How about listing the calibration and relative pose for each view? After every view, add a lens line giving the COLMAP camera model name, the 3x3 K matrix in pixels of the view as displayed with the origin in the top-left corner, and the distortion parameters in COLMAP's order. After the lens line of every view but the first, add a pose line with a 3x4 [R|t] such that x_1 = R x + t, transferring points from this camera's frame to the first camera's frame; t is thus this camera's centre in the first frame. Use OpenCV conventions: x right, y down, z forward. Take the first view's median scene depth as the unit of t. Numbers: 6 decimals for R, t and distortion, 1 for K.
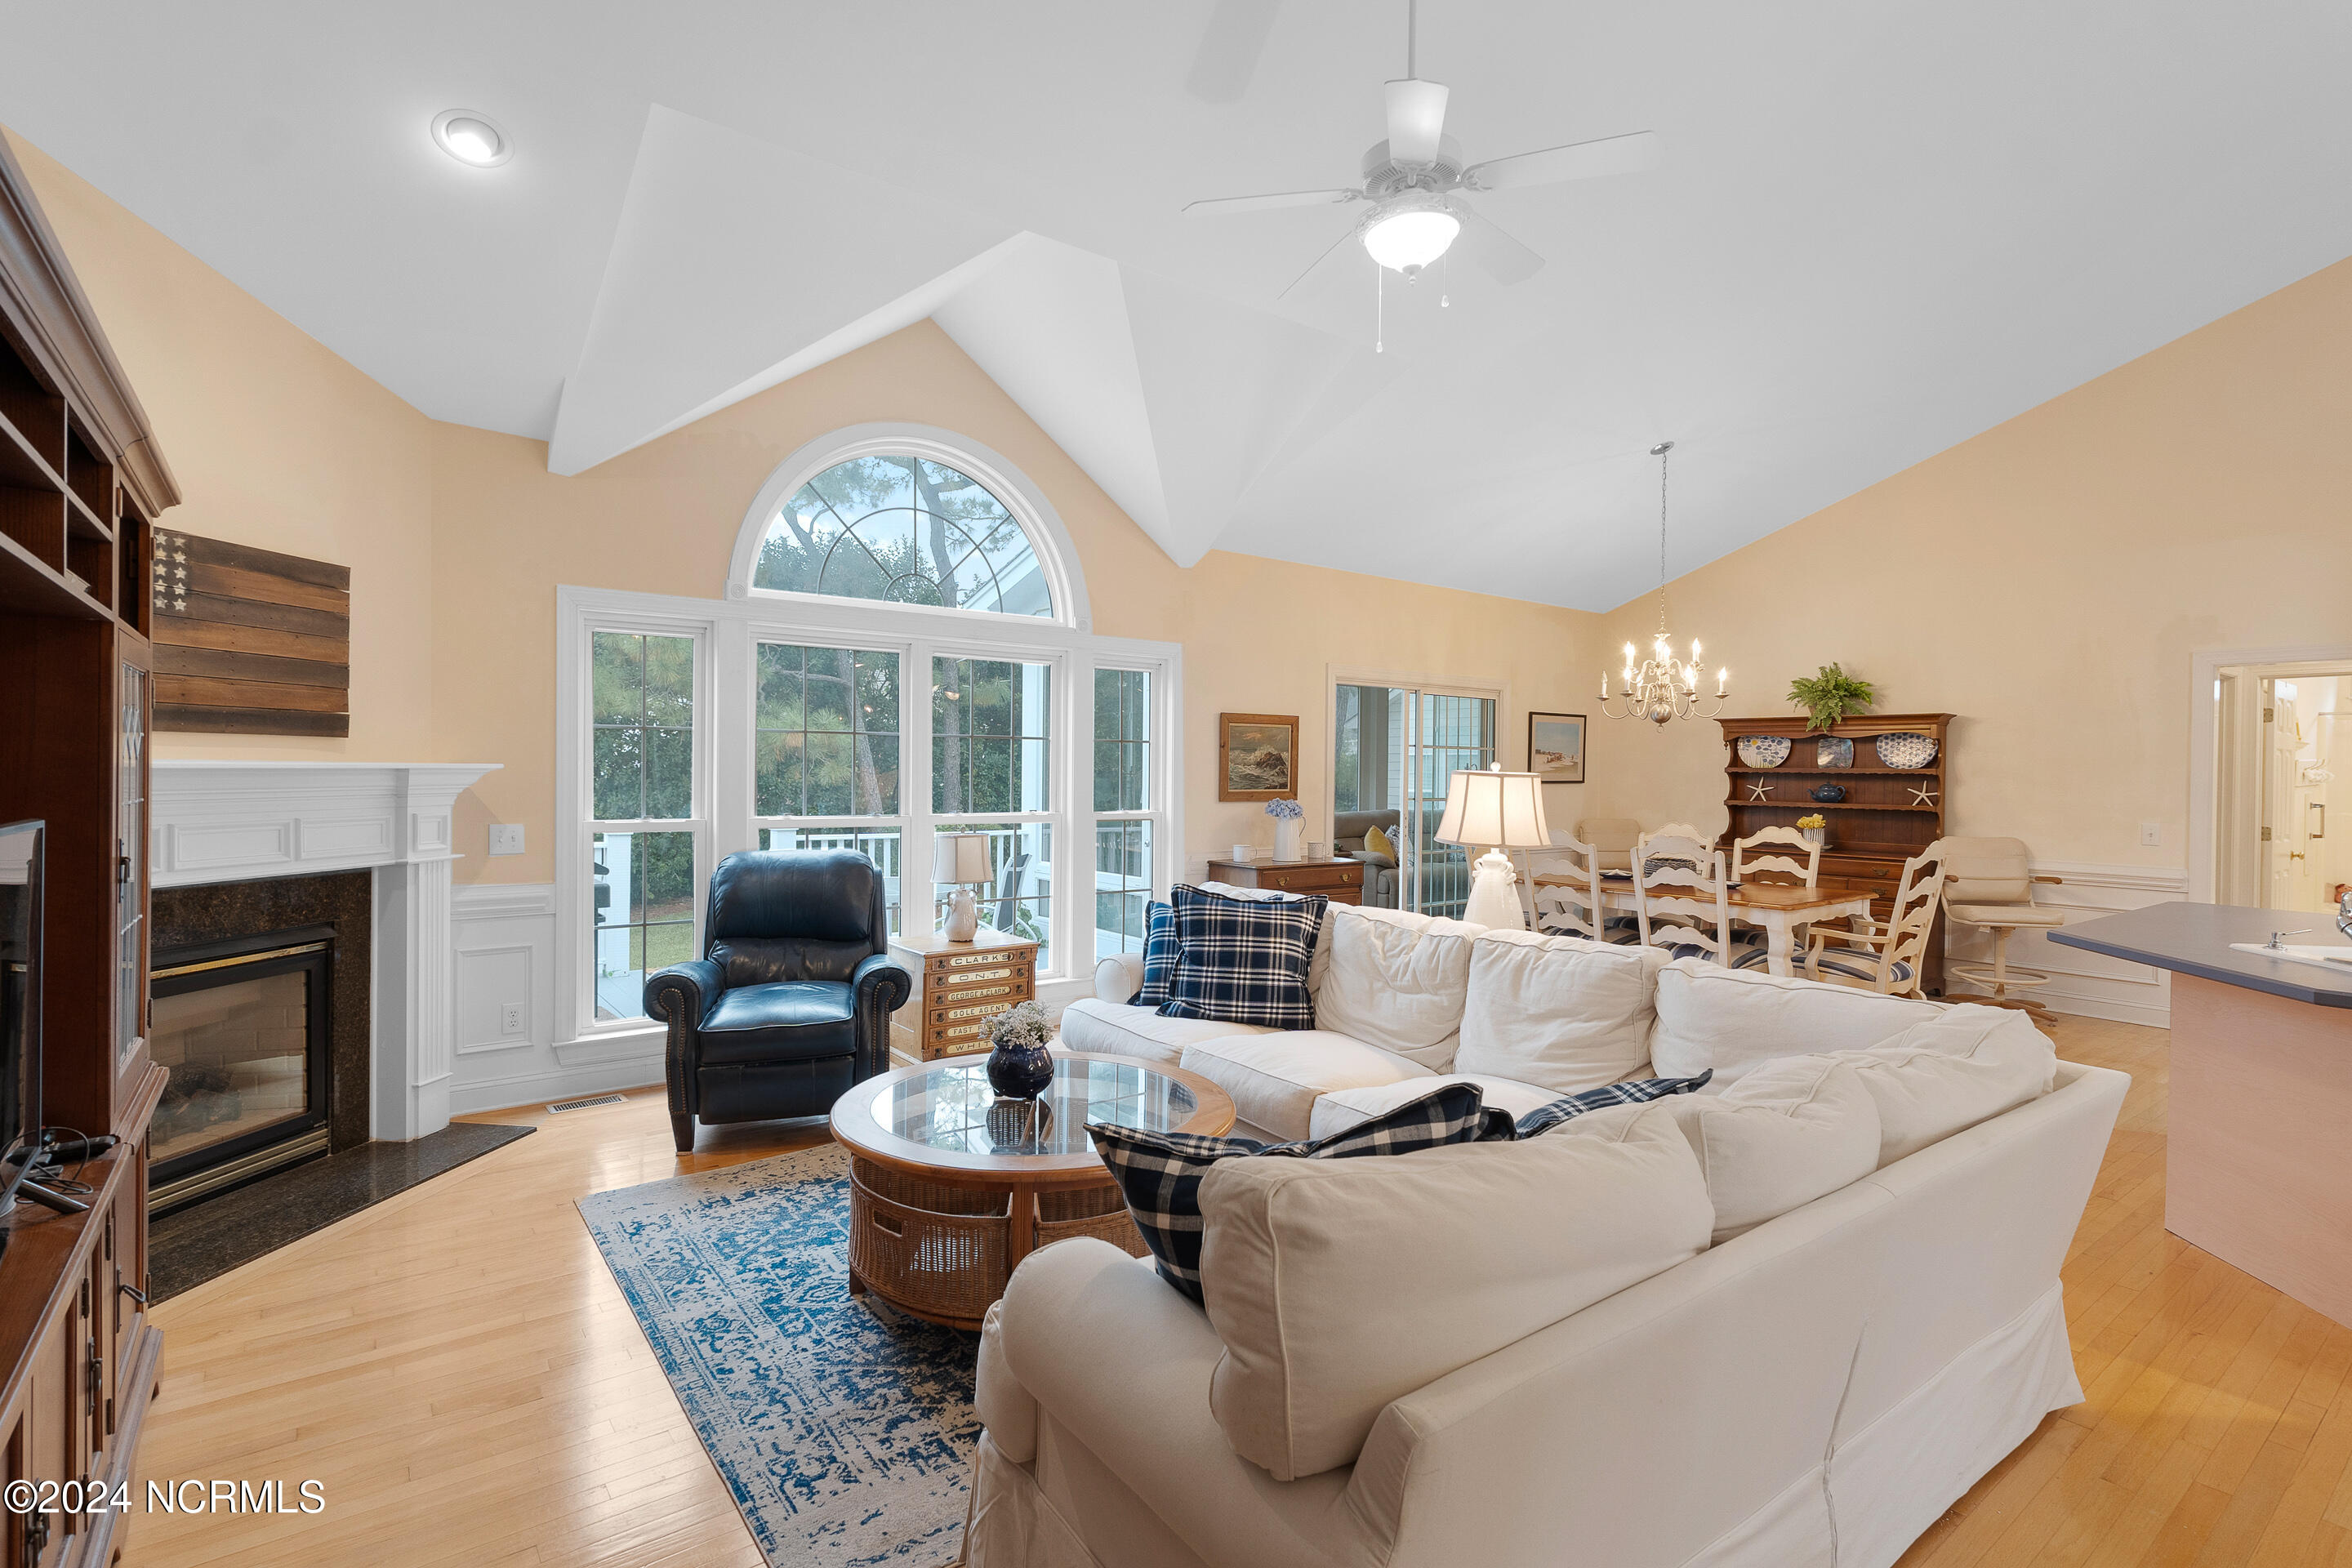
lens RADIAL K [[1115.4, 0, 1121.6], [0, 1115.4, 786.5], [0, 0, 1]] dist [0.004216, 0.001252]
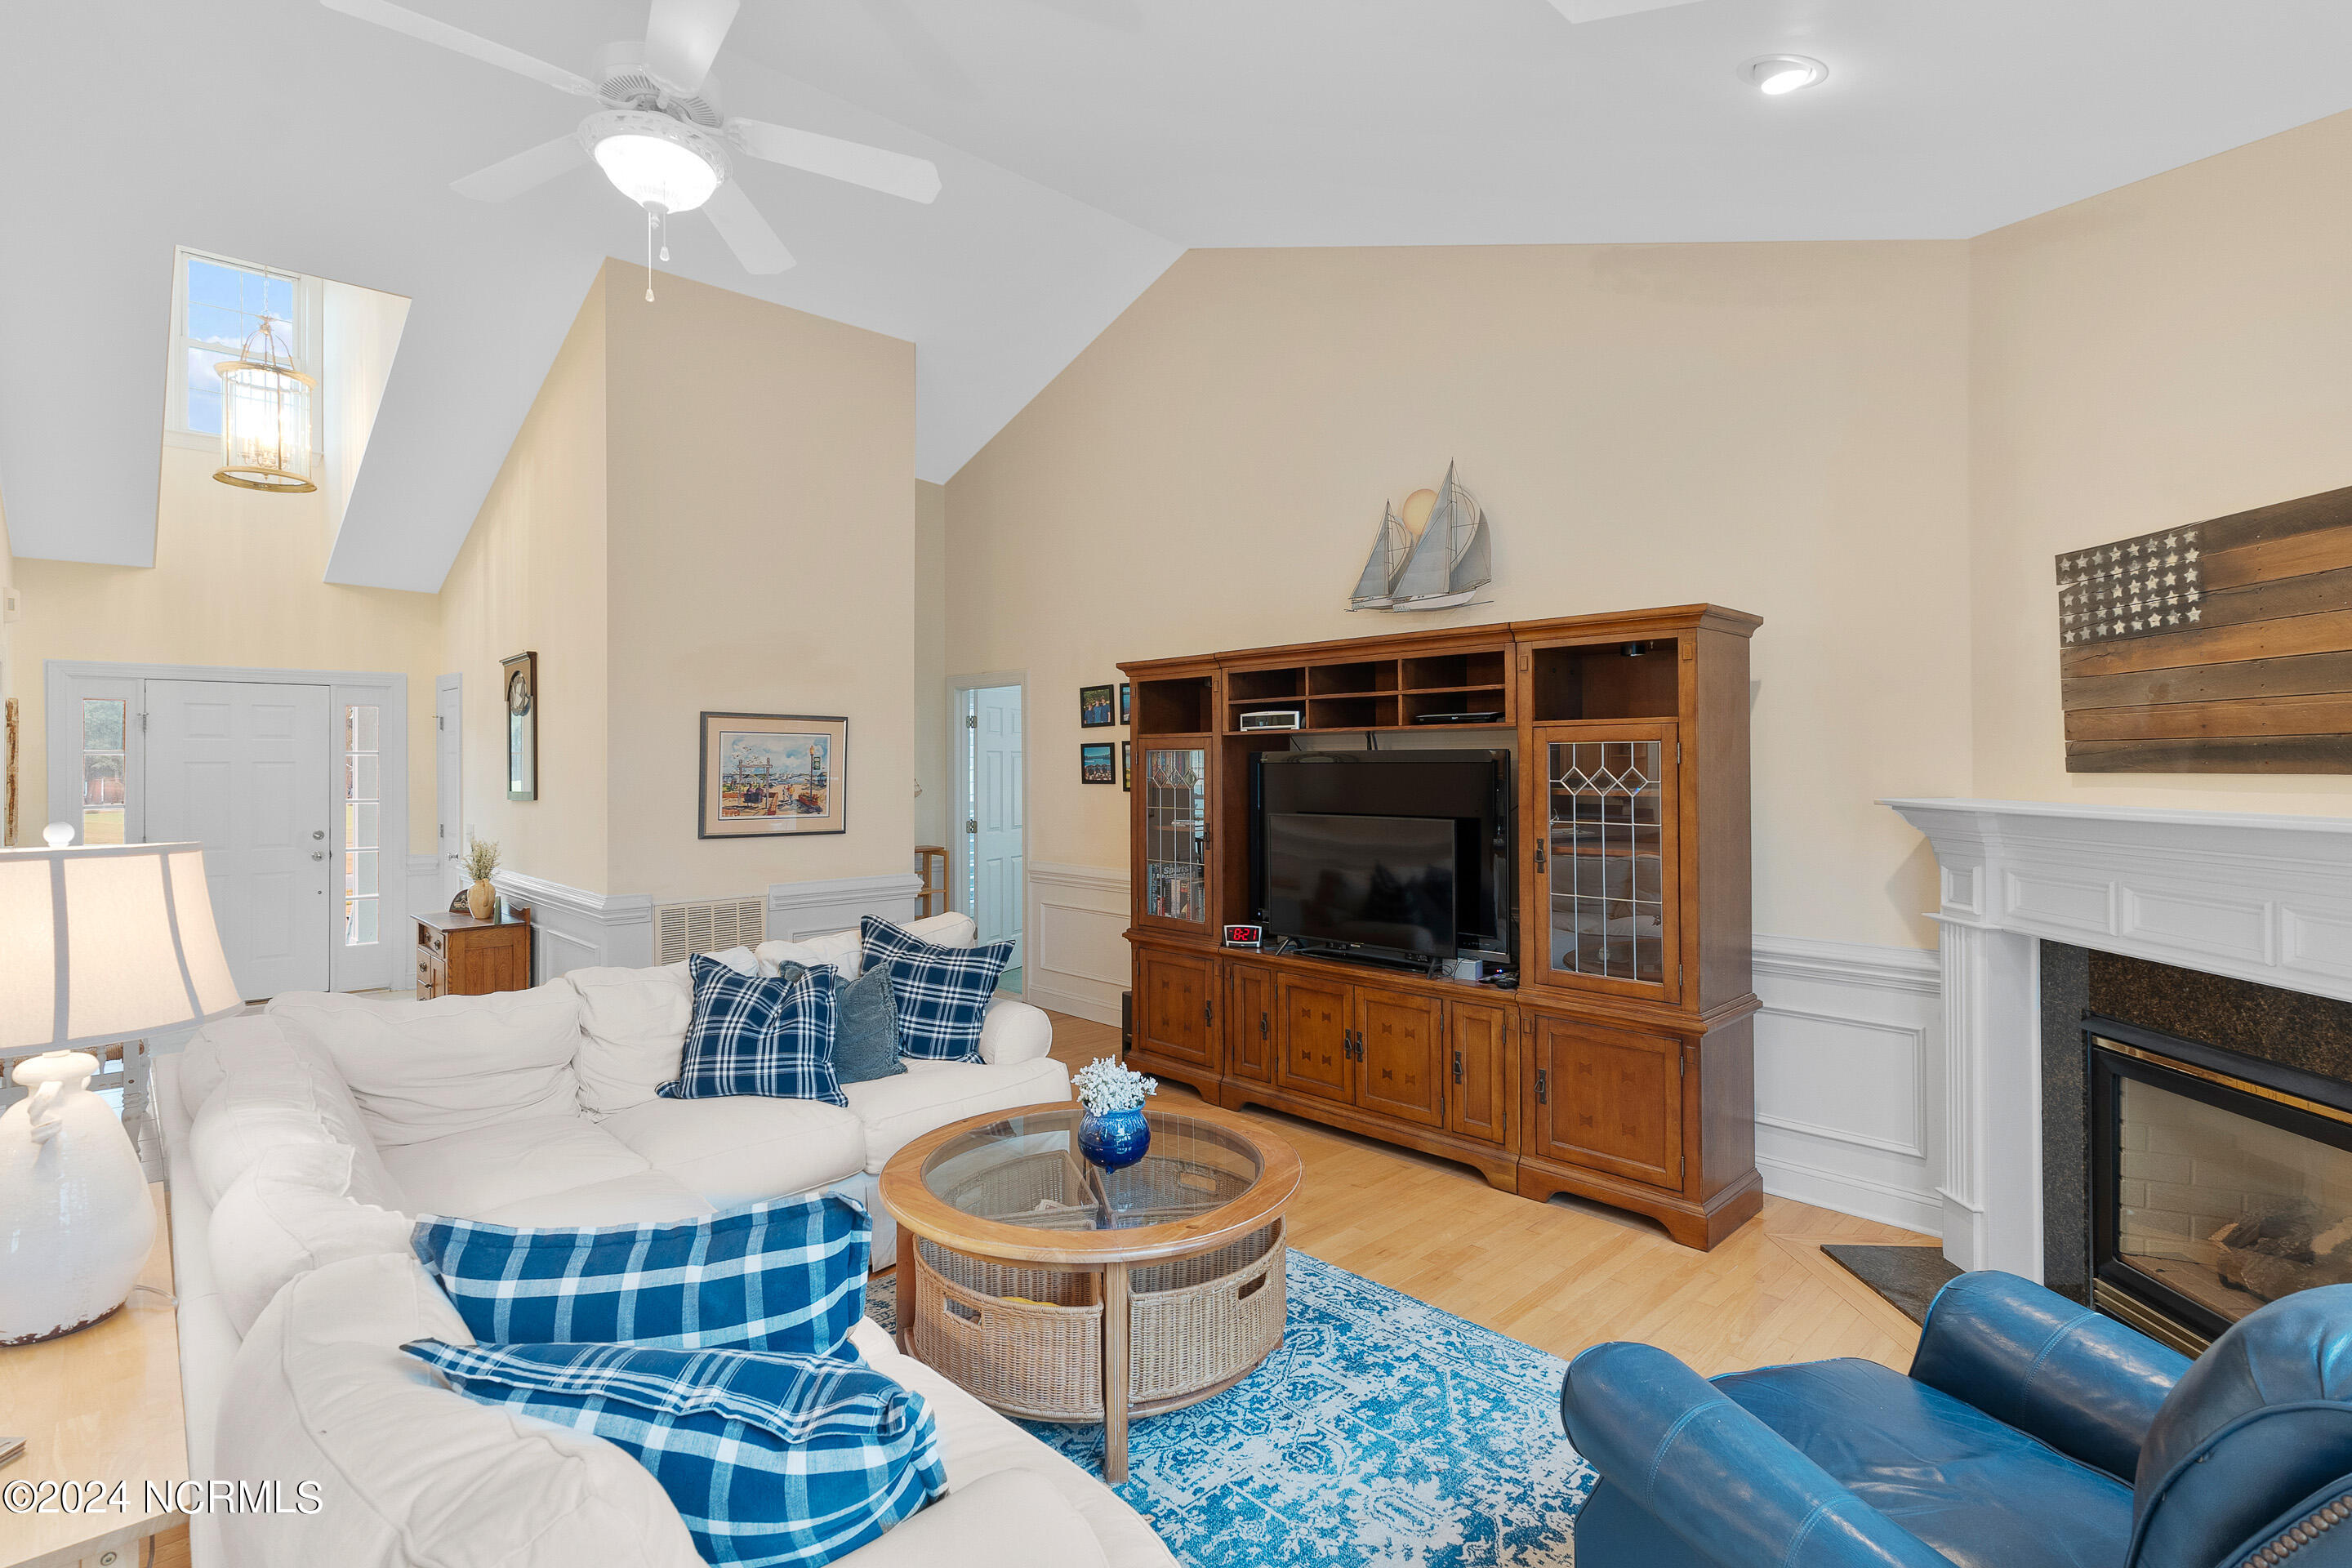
lens RADIAL K [[1115.4, 0, 1158.1], [0, 1115.4, 759.2], [0, 0, 1]] dist [0.004216, 0.001252]
pose [[-0.988728, -0.008264, -0.149493, 0.009080], [-0.010049, 0.999887, 0.011190, -0.050669], [0.149383, 0.012566, -0.988700, 1.419565]]
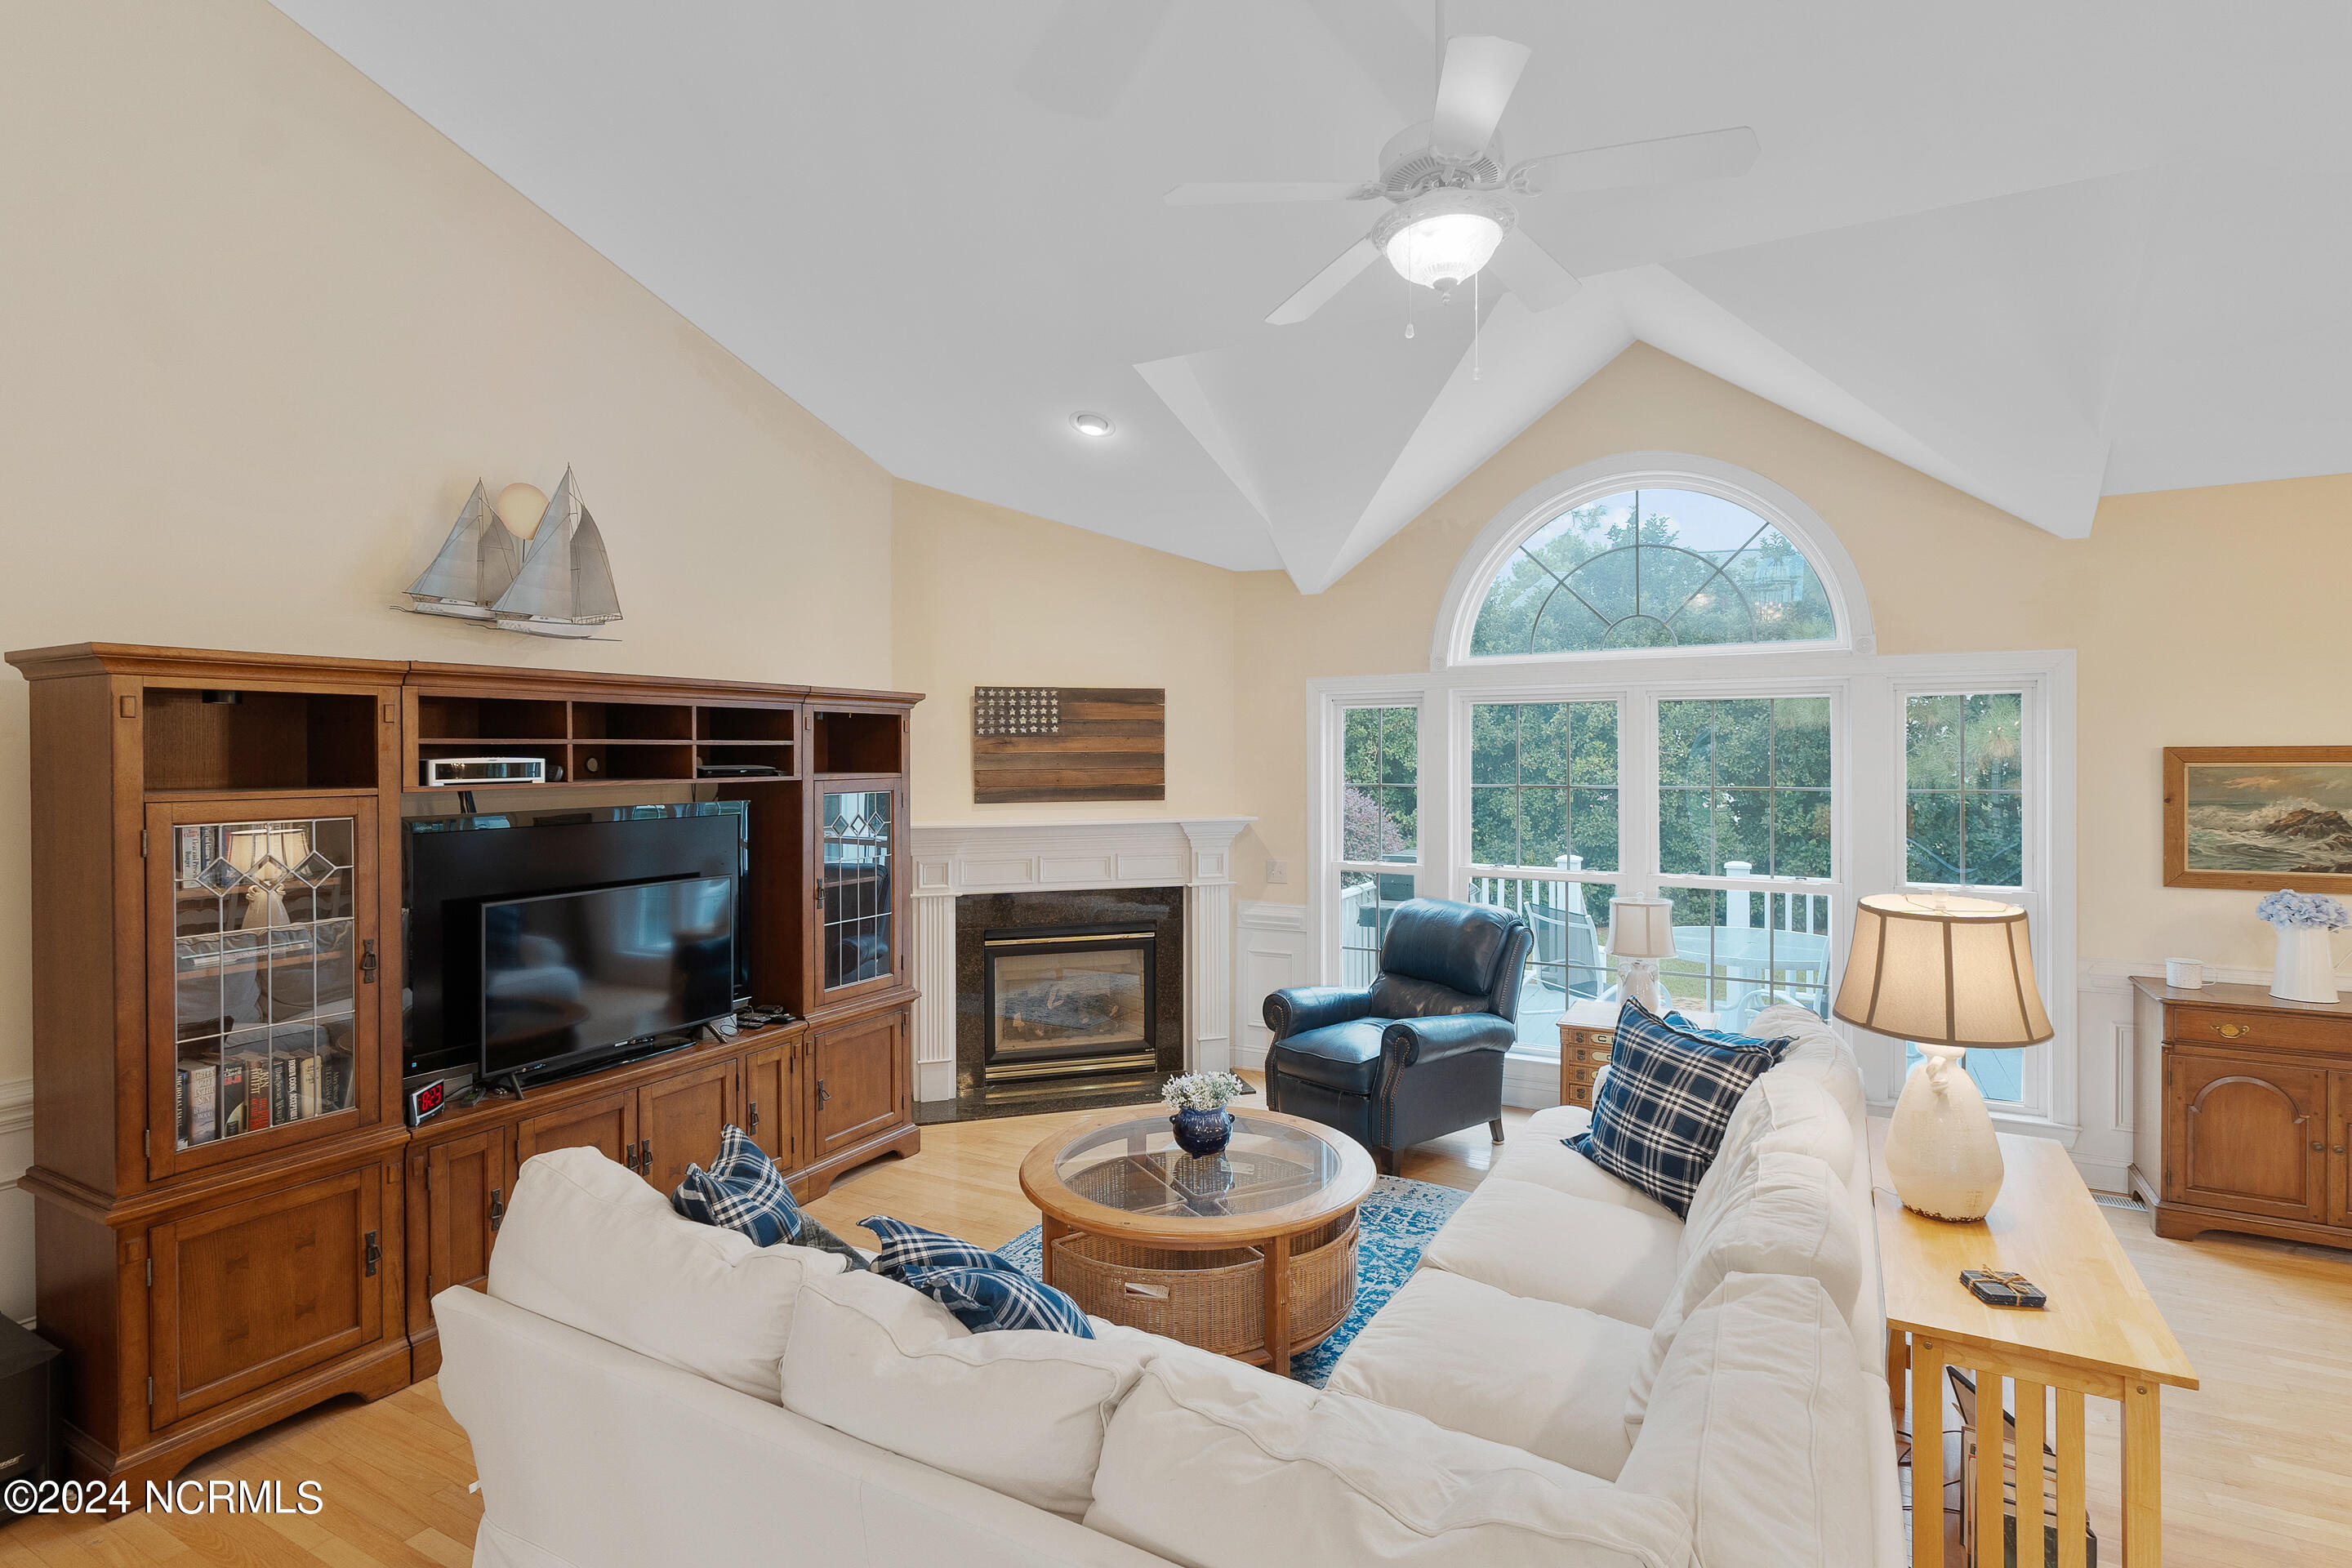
lens RADIAL K [[1115.4, 0, 1220.2], [0, 1115.4, 765.2], [0, 0, 1]] dist [0.004216, 0.001252]
pose [[0.451472, -0.003464, -0.892278, 0.694541], [-0.005372, 0.999964, -0.006600, -0.081021], [0.892269, 0.007773, 0.451437, 0.376592]]
